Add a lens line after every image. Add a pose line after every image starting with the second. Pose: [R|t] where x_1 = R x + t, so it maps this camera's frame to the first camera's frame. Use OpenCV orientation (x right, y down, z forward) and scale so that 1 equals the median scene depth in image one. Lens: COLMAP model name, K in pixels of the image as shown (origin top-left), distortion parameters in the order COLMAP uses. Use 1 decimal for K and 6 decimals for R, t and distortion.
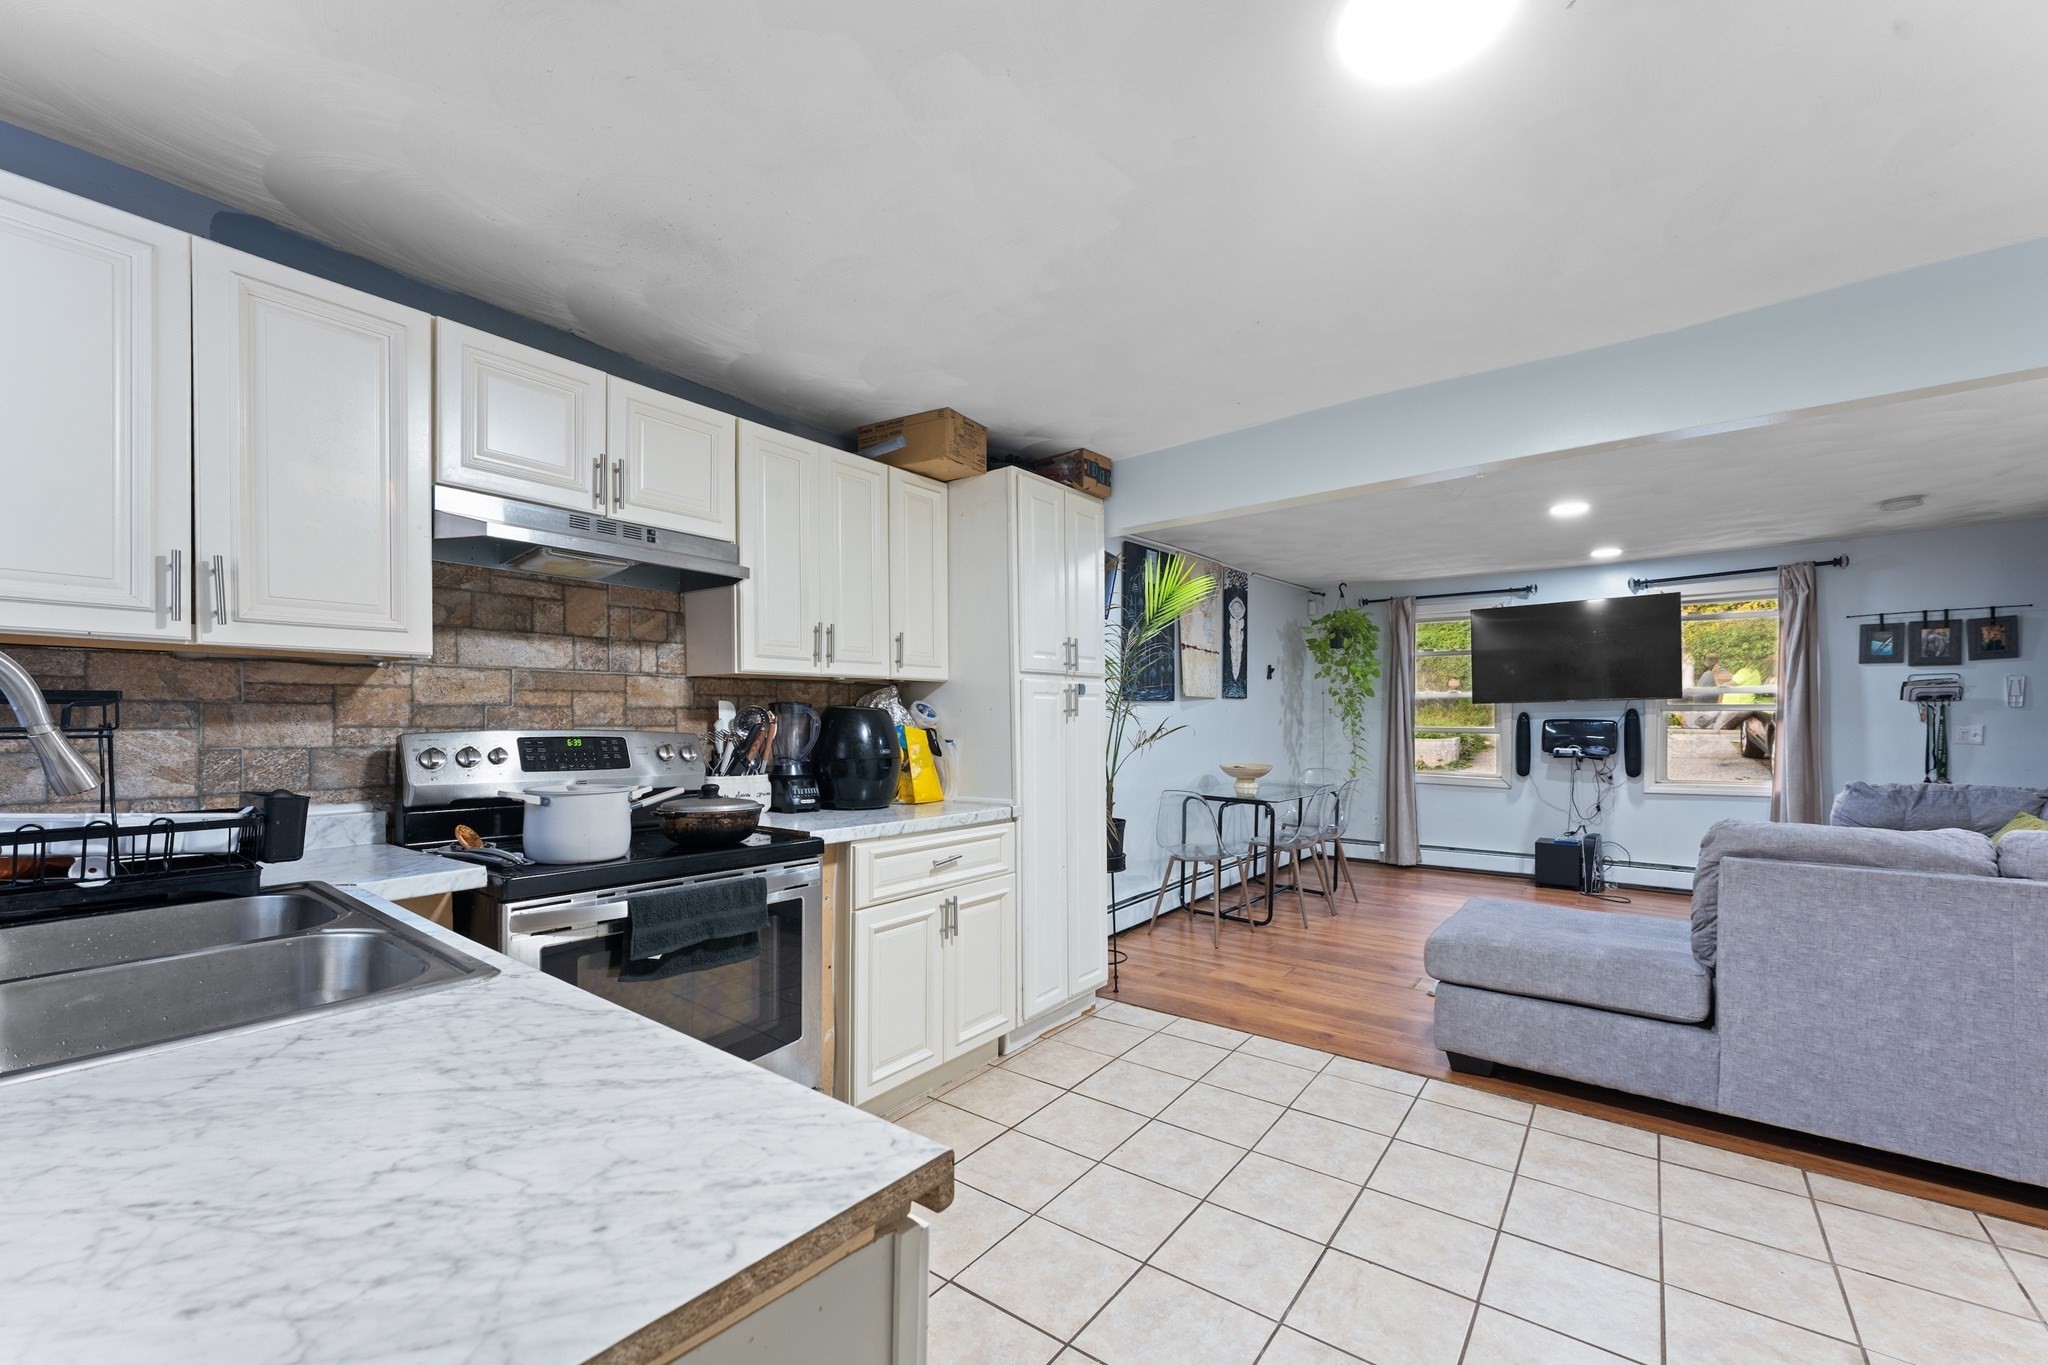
lens RADIAL K [[836.2, 0, 1022.5], [0, 836.2, 722.7], [0, 0, 1]] dist [0.001936, 0.000045]
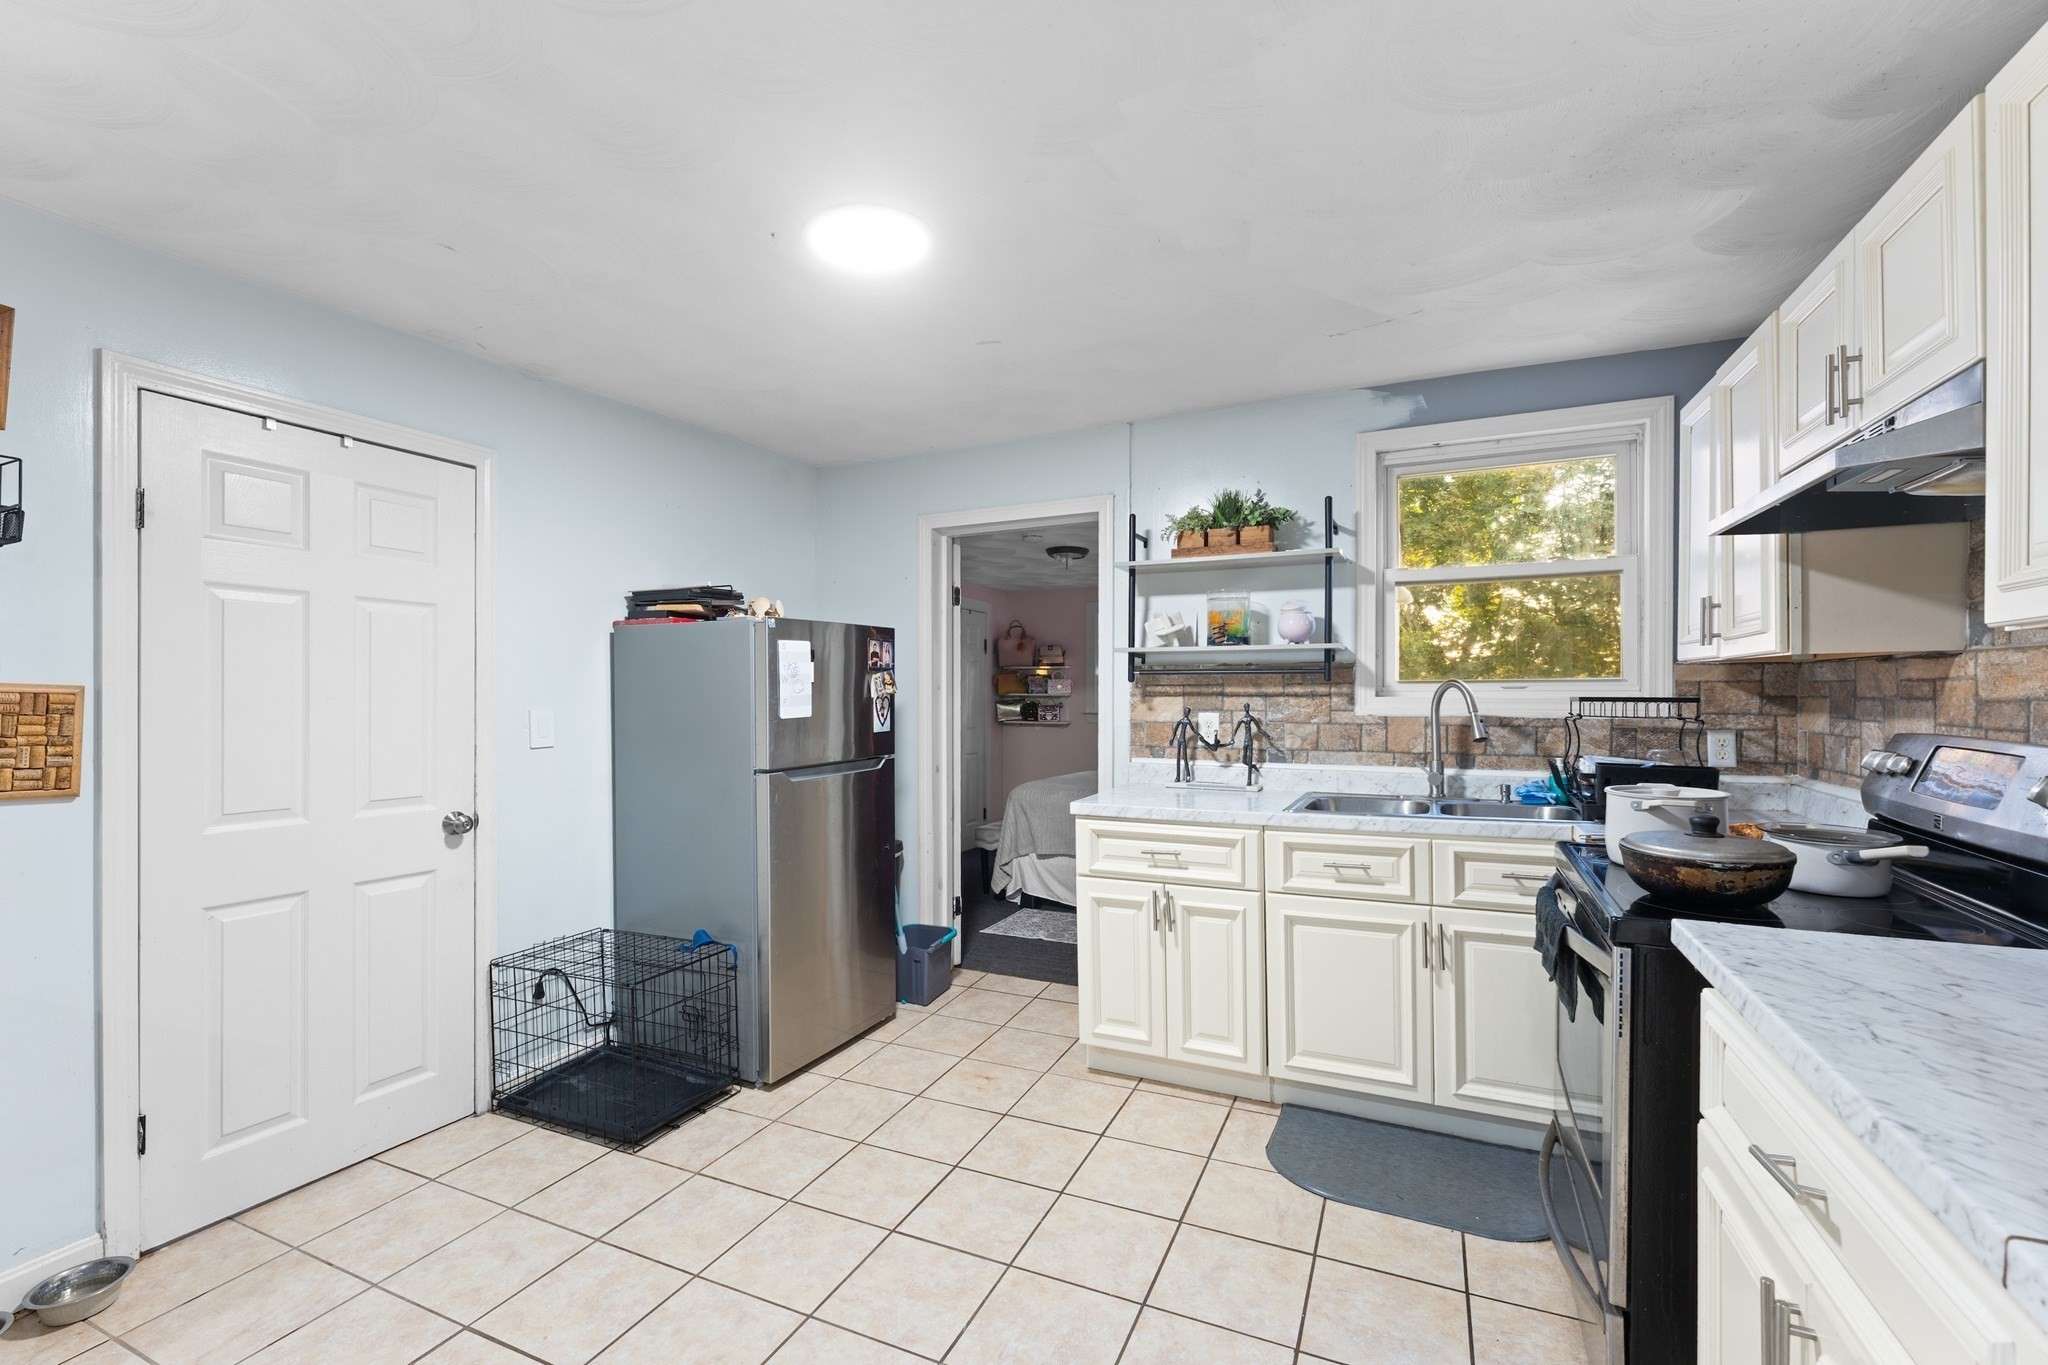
lens RADIAL K [[873.0, 0, 1023.8], [0, 873.0, 697.9], [0, 0, 1]] dist [-0.002230, -0.000074]
pose [[-0.976103, 0.005741, -0.217233, 0.149223], [0.004200, 0.999963, 0.007557, -0.014359], [0.217268, 0.006464, -0.976091, 0.689842]]
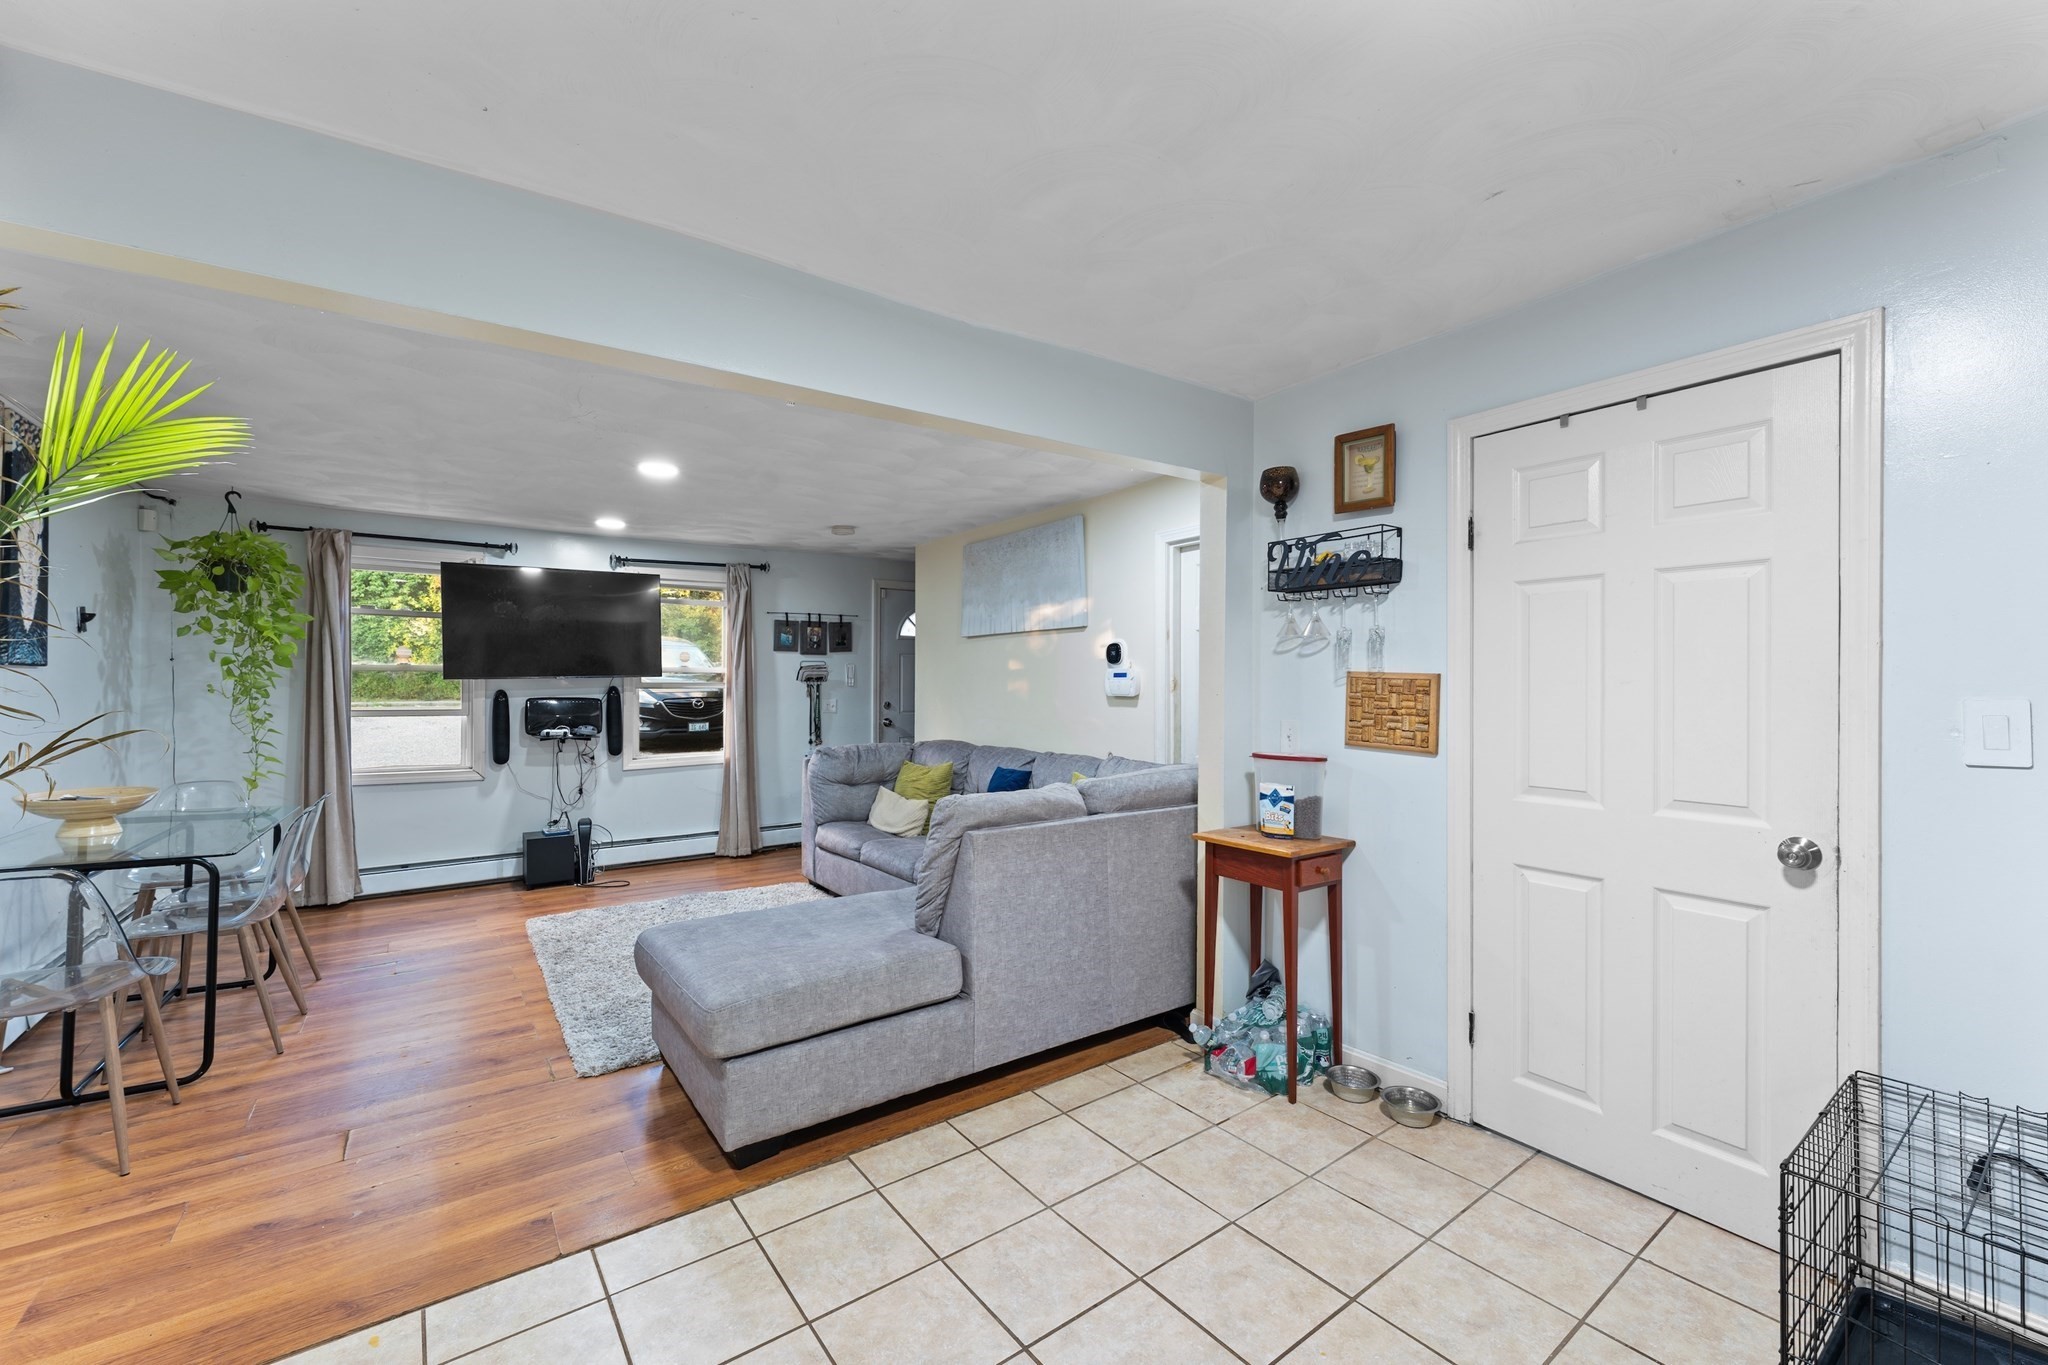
lens RADIAL K [[822.4, 0, 1018.9], [0, 822.4, 678.8], [0, 0, 1]] dist [0.000672, -0.000147]
pose [[0.278733, 0.009010, 0.960326, -0.081564], [0.008253, 0.999897, -0.011777, -0.011862], [-0.960333, 0.011208, 0.278630, 0.321384]]
